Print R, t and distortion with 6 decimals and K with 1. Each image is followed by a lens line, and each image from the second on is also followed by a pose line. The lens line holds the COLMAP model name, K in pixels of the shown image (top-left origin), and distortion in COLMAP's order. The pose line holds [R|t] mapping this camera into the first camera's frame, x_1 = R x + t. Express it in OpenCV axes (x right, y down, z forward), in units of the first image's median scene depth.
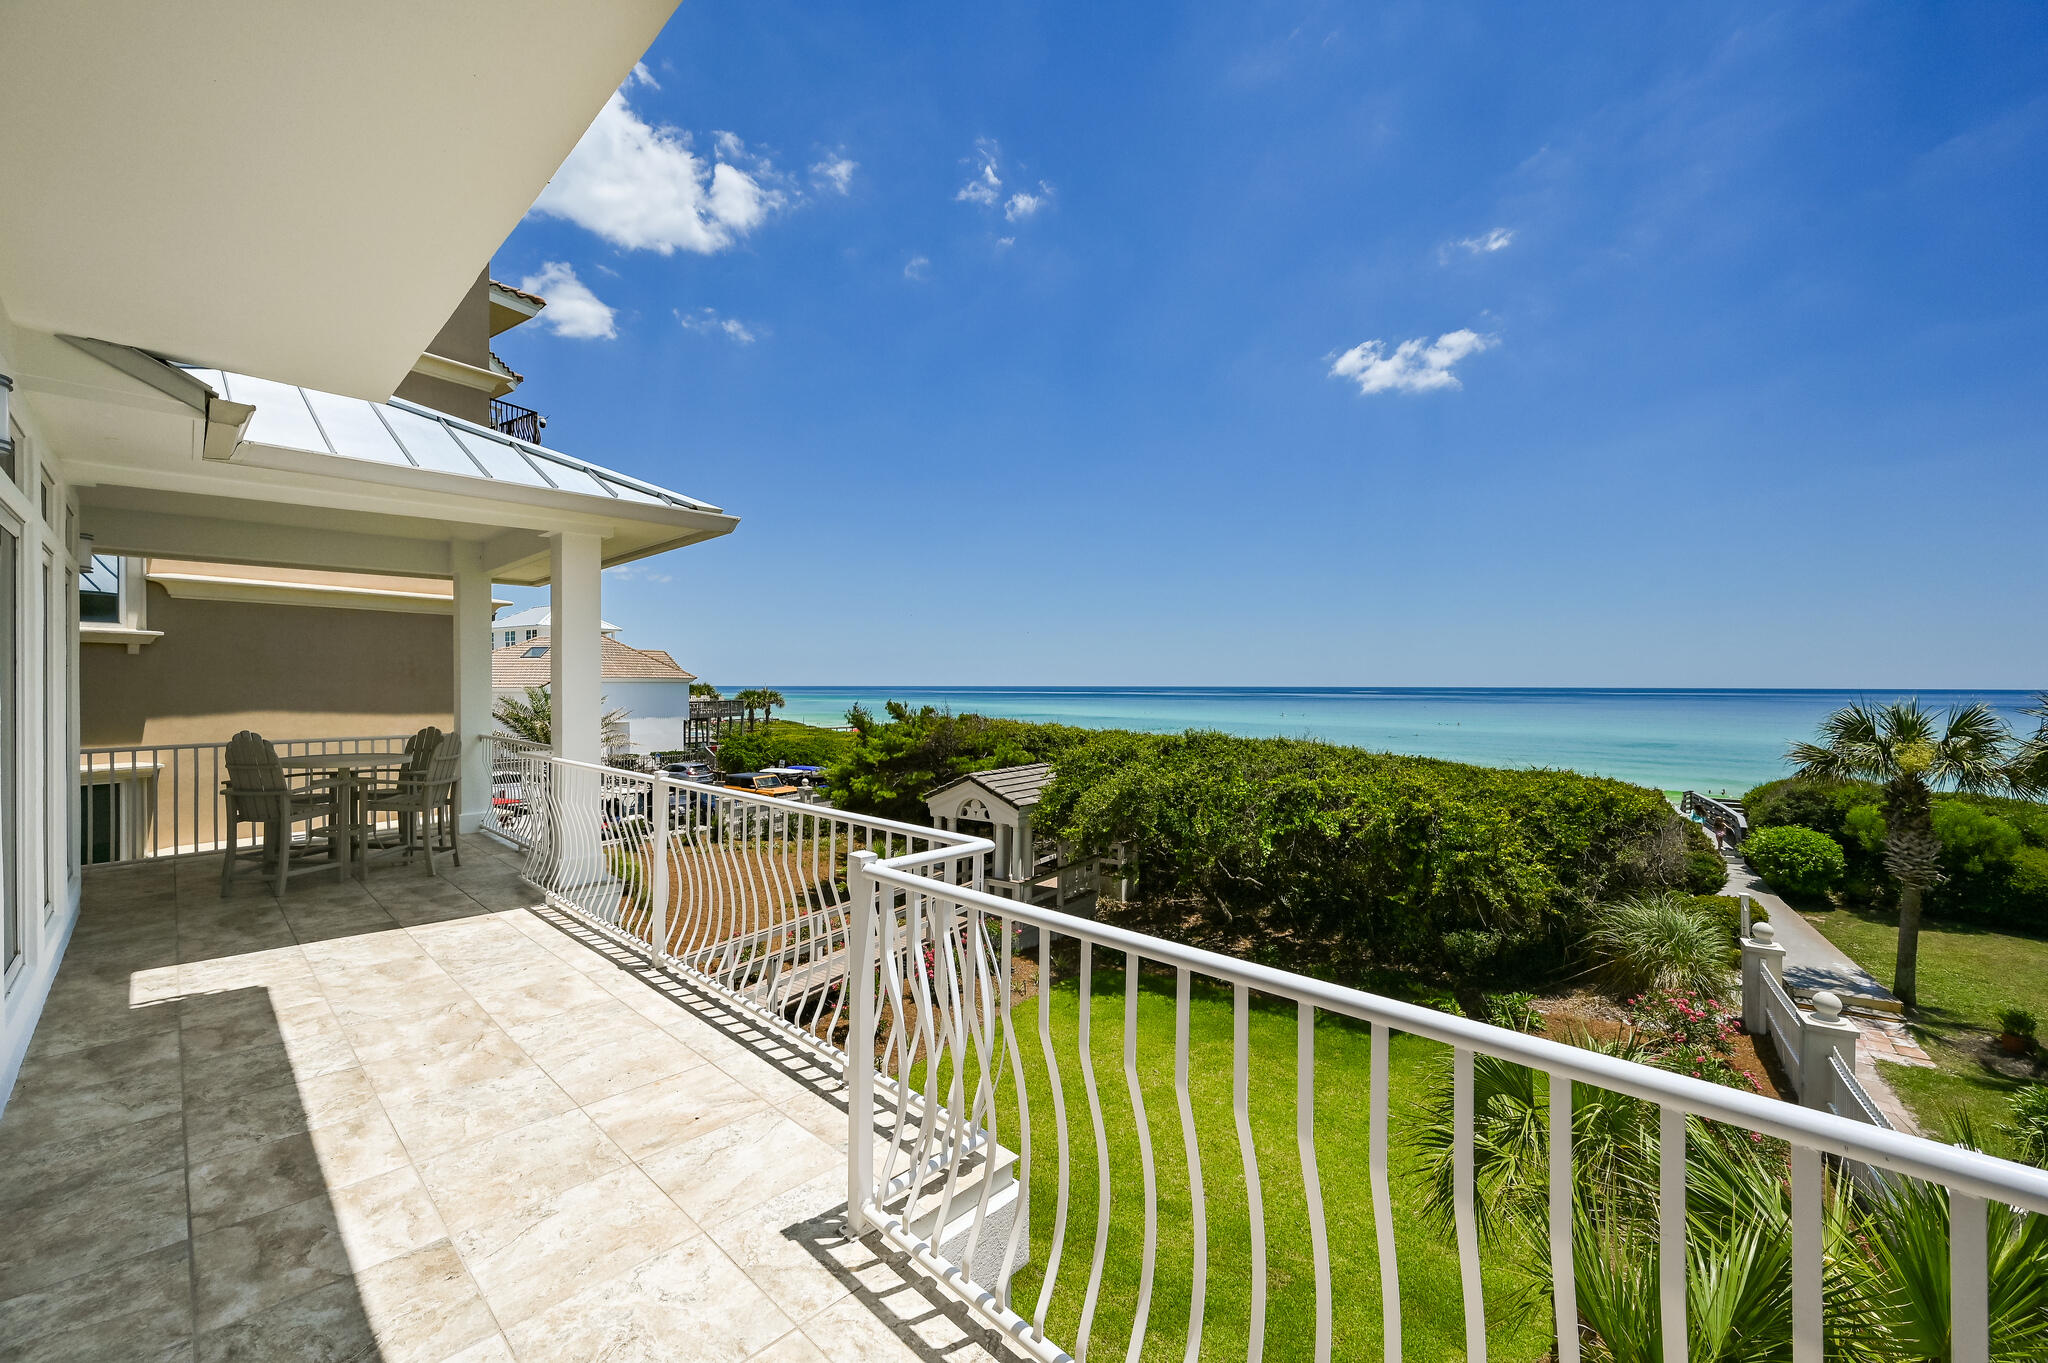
lens RADIAL K [[808.2, 0, 1020.8], [0, 808.2, 683.9], [0, 0, 1]] dist [-0.001998, -0.000048]
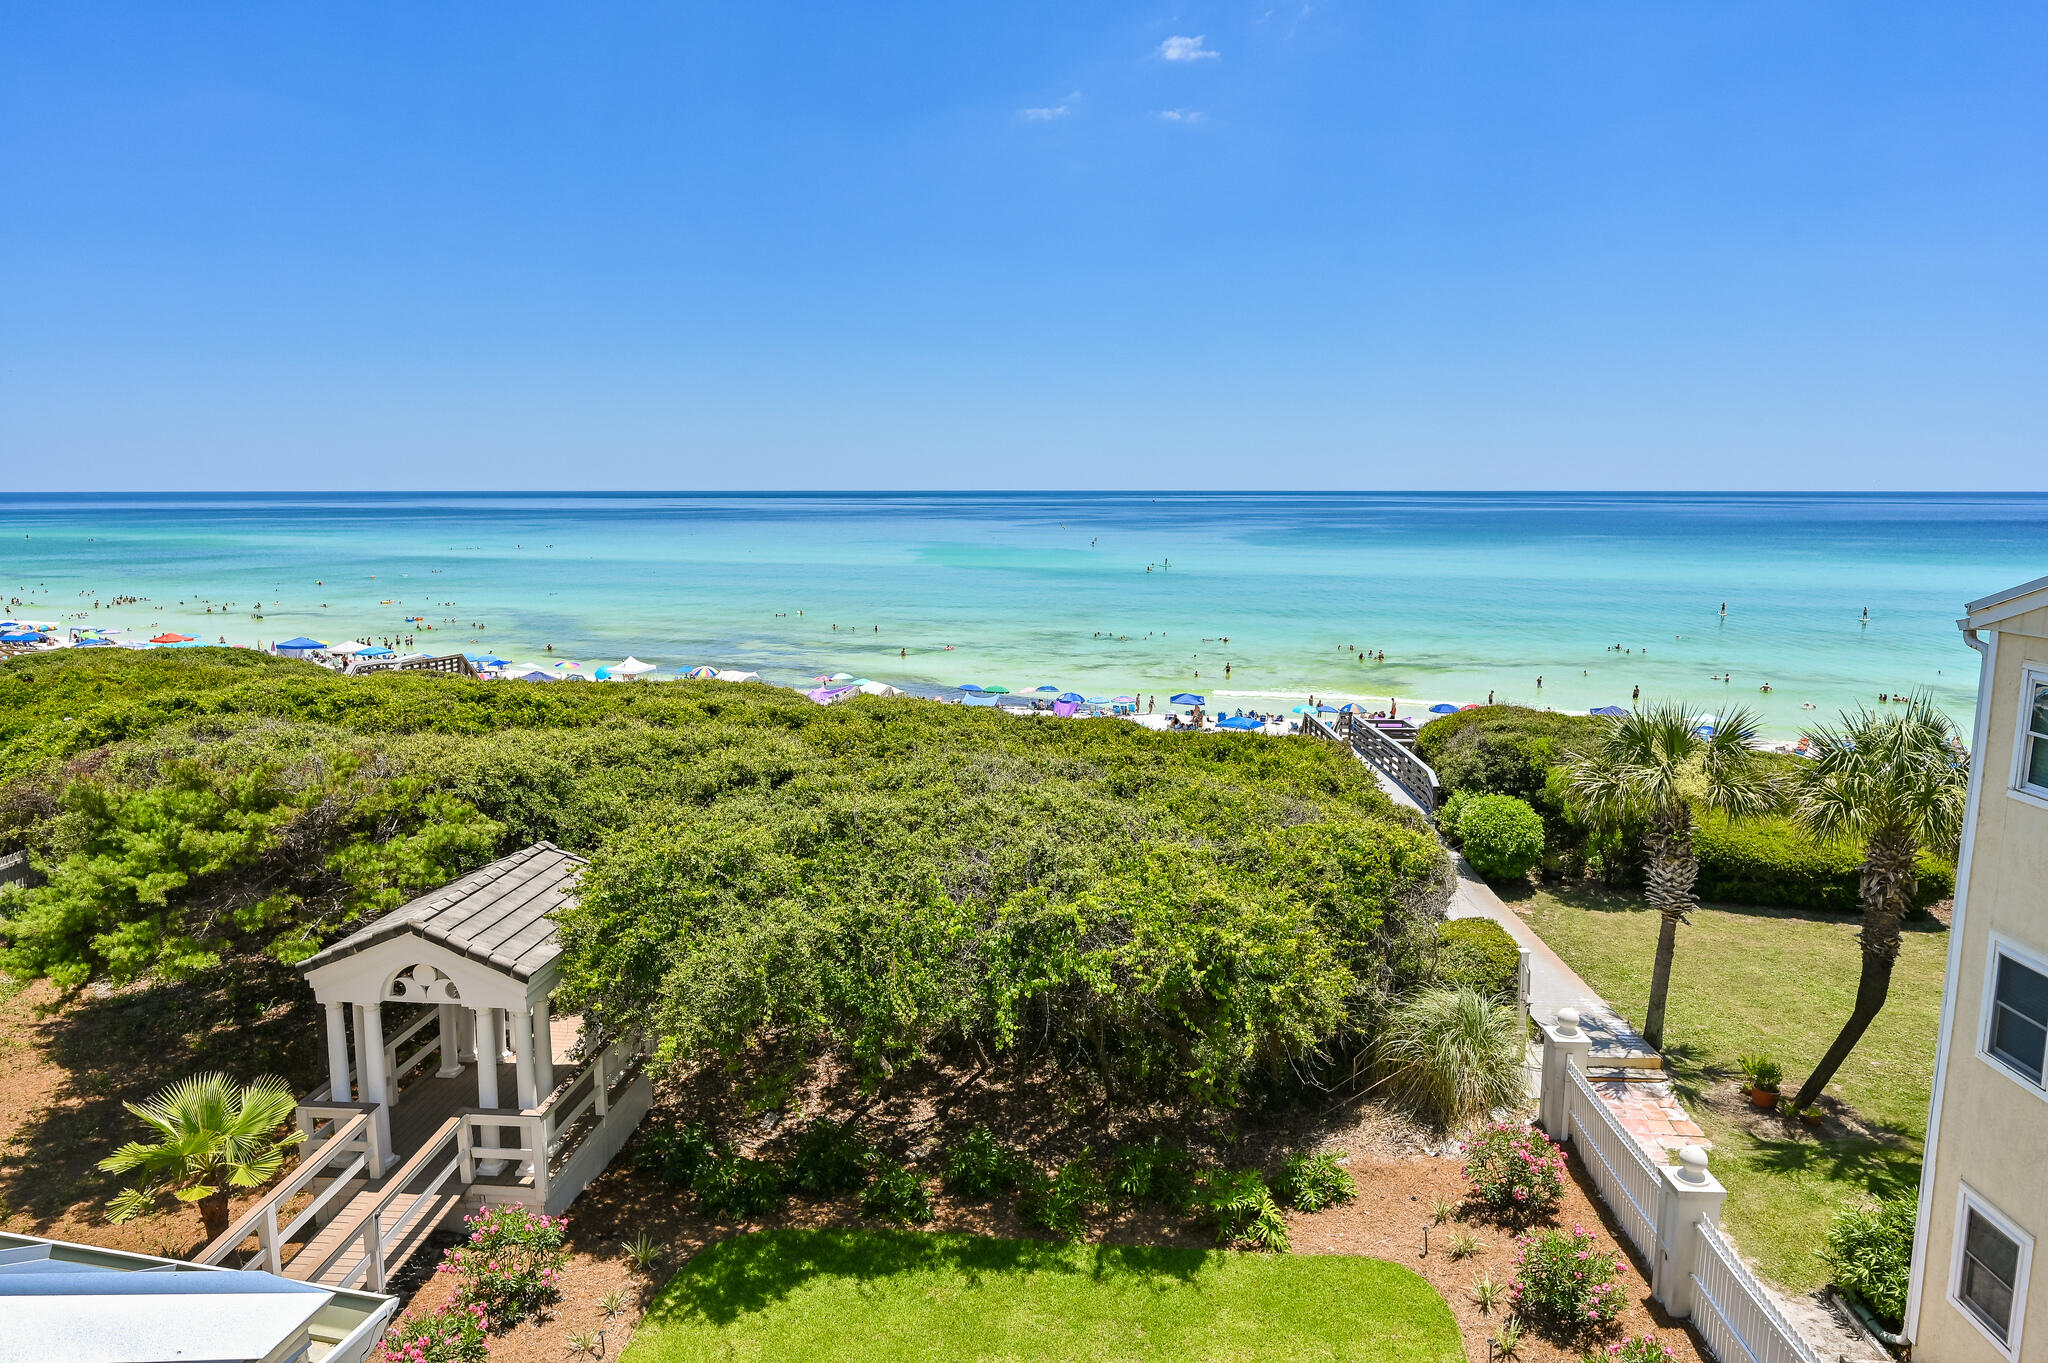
lens RADIAL K [[1271.5, 0, 1024.0], [0, 1271.5, 681.5], [0, 0, 1]] dist [-0.000575, -0.002076]
pose [[0.866844, -0.079526, 0.492197, -0.133454], [0.003769, 0.988214, 0.153031, -0.190312], [-0.498566, -0.130799, 0.856927, 0.184787]]
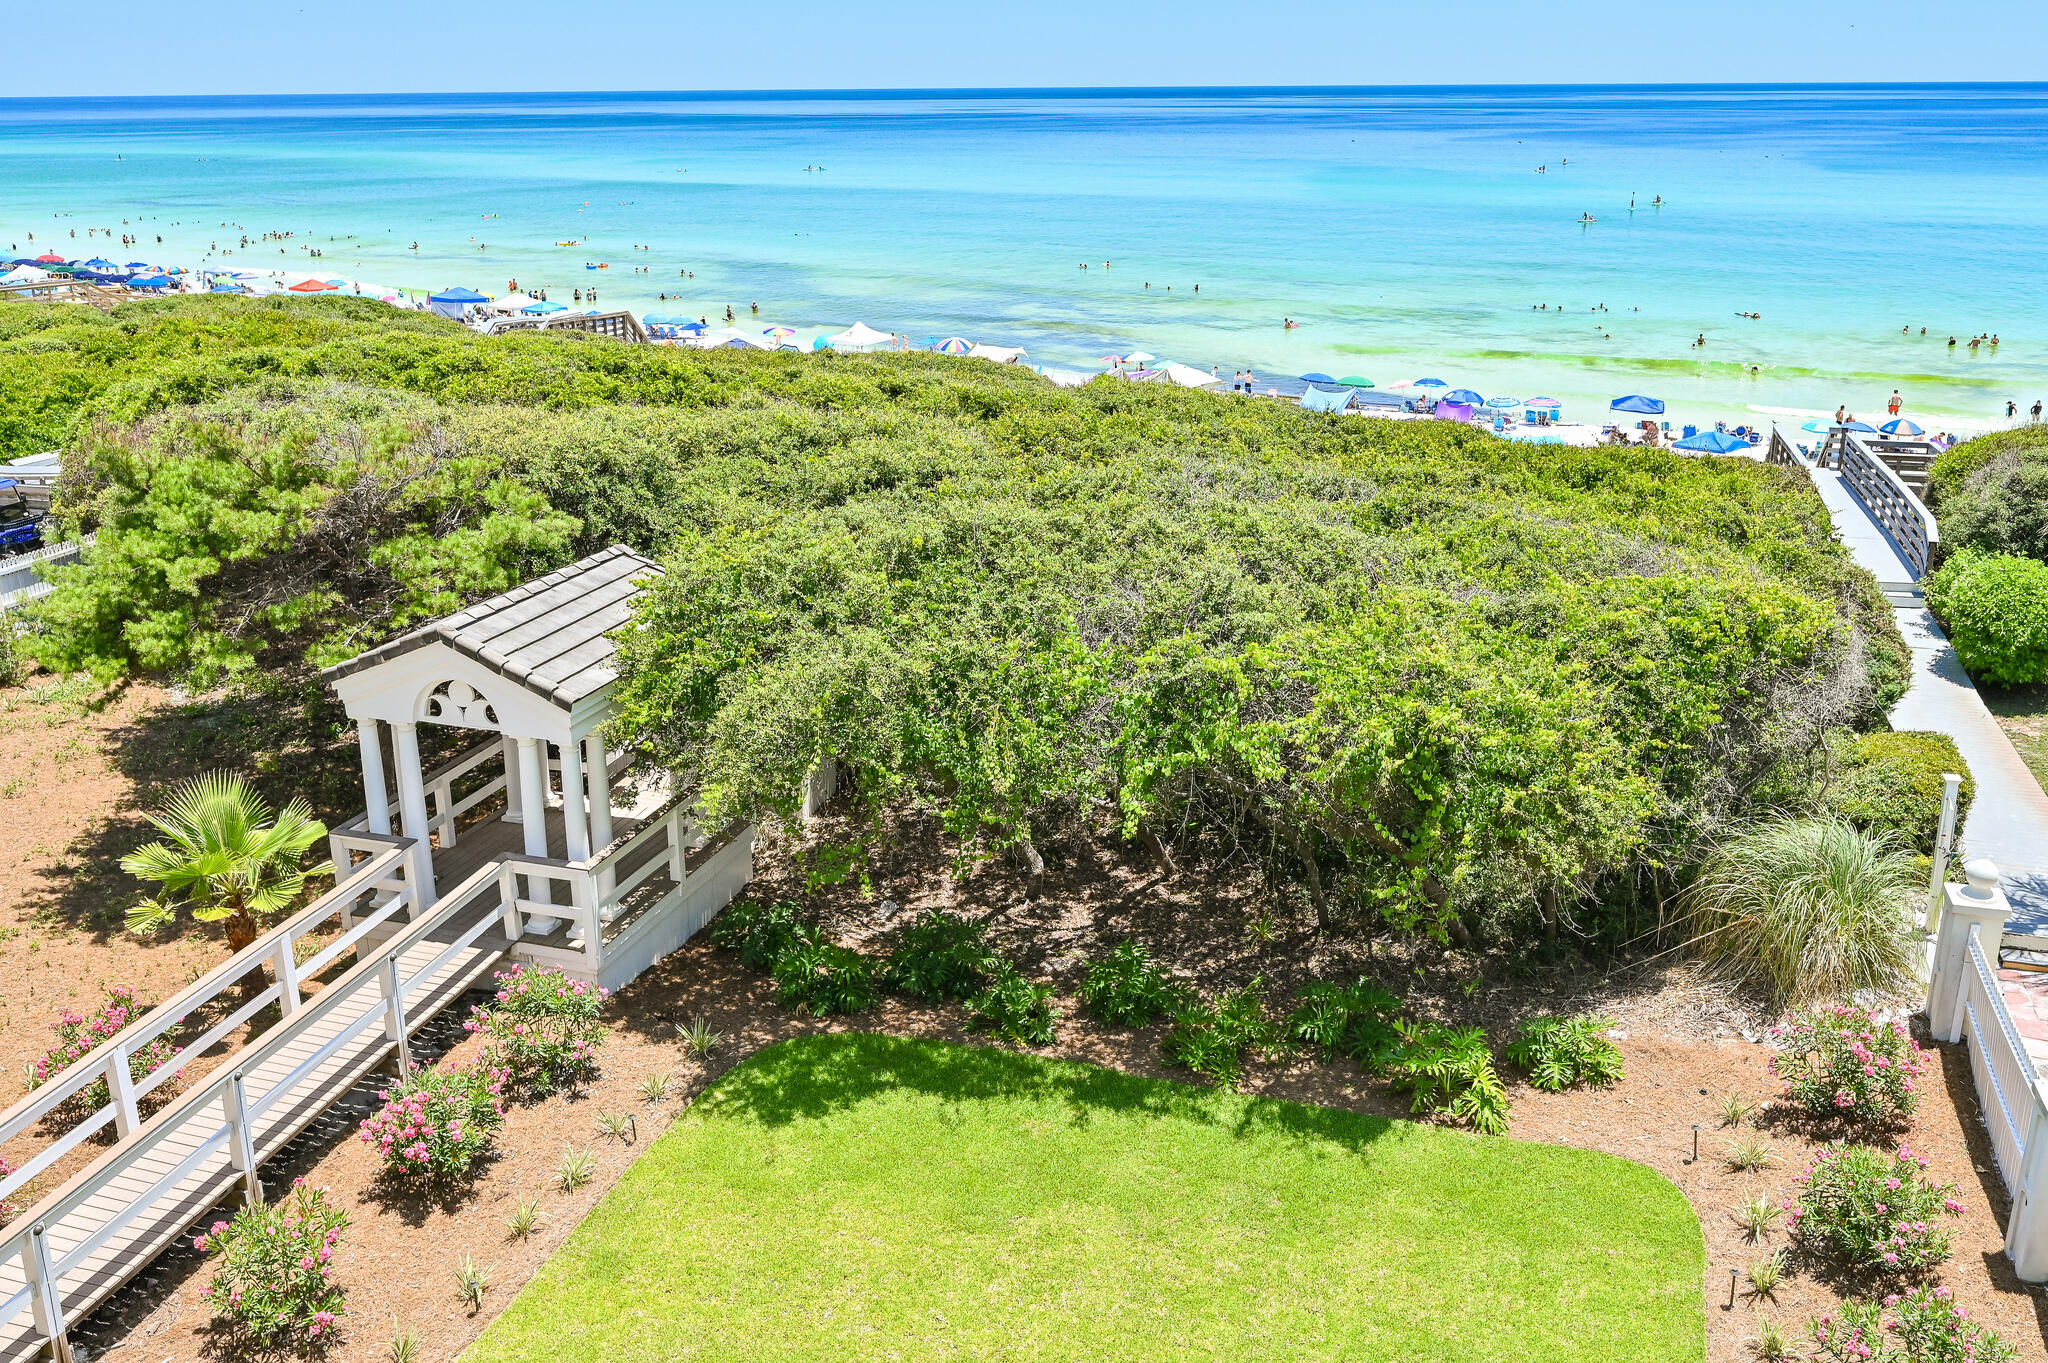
lens RADIAL K [[1781.4, 0, 1013.5], [0, 1781.4, 681.4], [0, 0, 1]] dist [-0.005462, 0.005095]
pose [[0.959289, -0.100459, 0.263955, -0.029401], [0.011242, 0.947441, 0.319732, -0.185812], [-0.282202, -0.303748, 0.910000, 0.091367]]
